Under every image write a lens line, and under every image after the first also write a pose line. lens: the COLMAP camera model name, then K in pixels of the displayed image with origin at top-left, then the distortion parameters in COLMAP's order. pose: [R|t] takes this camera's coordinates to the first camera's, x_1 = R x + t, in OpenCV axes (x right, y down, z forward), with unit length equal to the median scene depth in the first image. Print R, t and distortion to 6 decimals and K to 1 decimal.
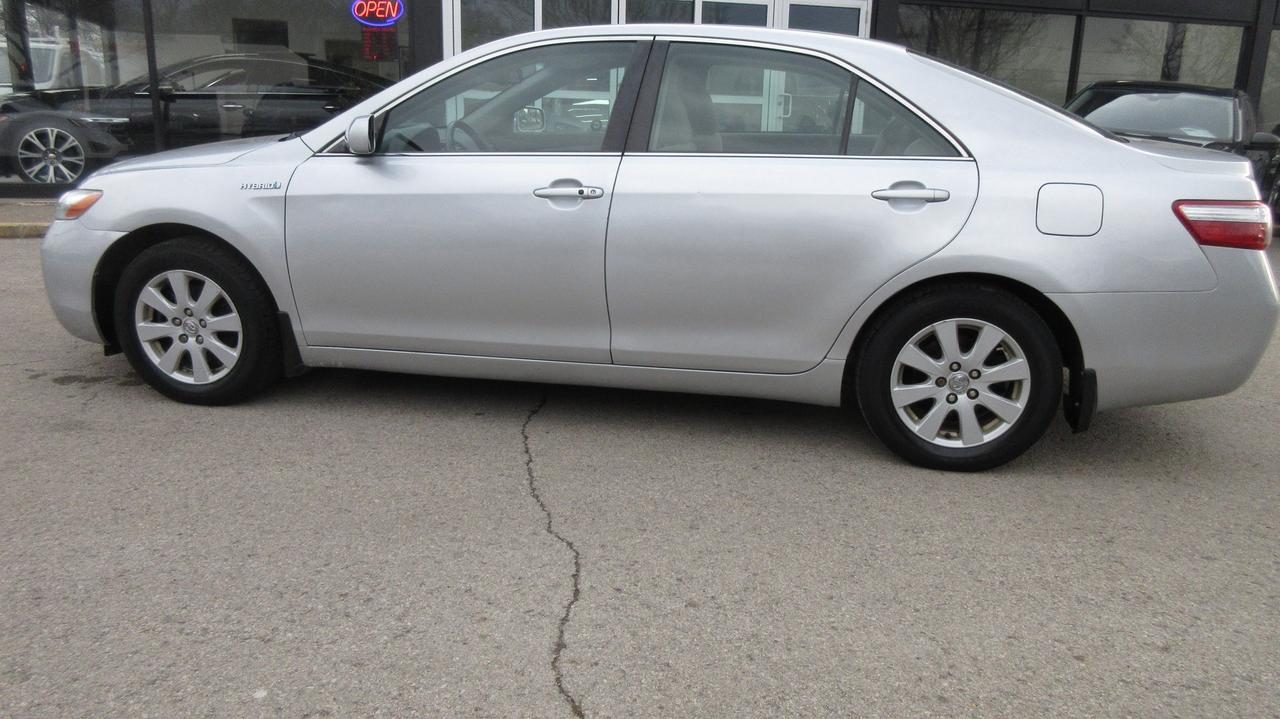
lens RADIAL K [[956.8, 0, 642.1], [0, 956.8, 356.3], [0, 0, 1]] dist [-0.017025, 0.007667]
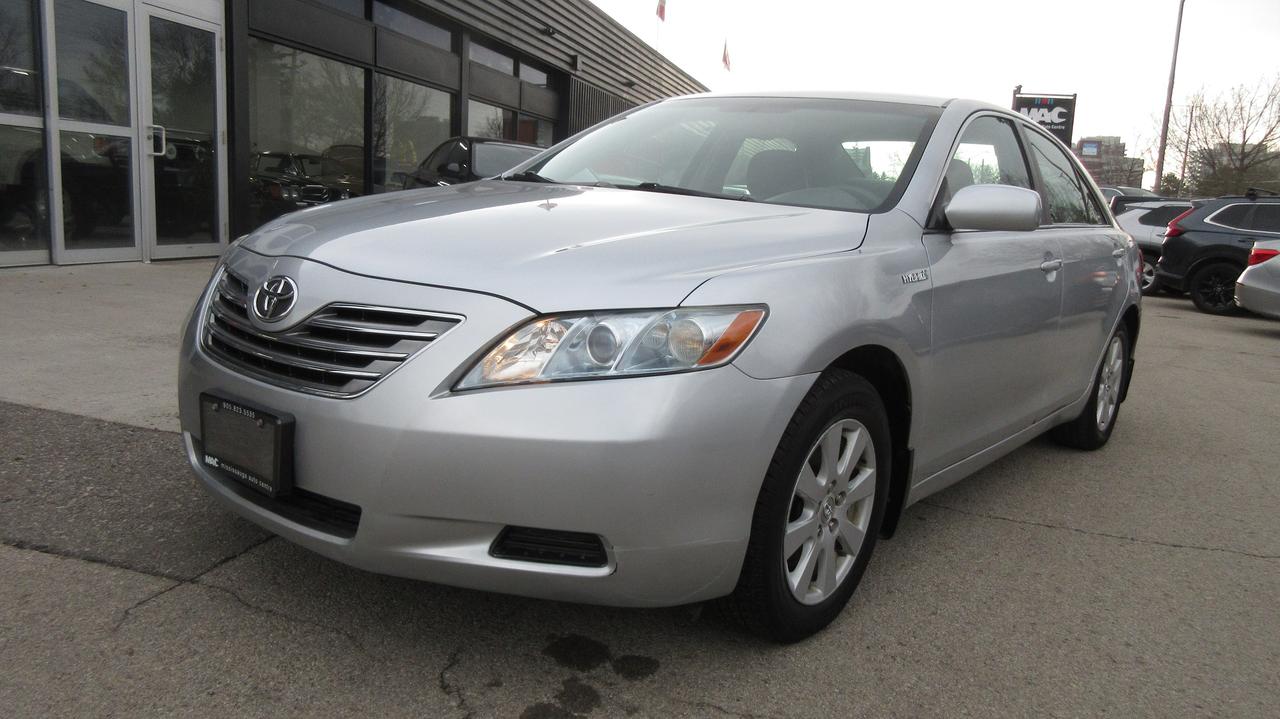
lens RADIAL K [[956.8, 0, 647.6], [0, 956.8, 354.3], [0, 0, 1]] dist [-0.017025, 0.007667]
pose [[0.473800, -0.134821, 0.870251, -0.372752], [0.167960, 0.983906, 0.060985, -0.066380], [-0.864467, 0.117273, 0.488819, 0.278081]]
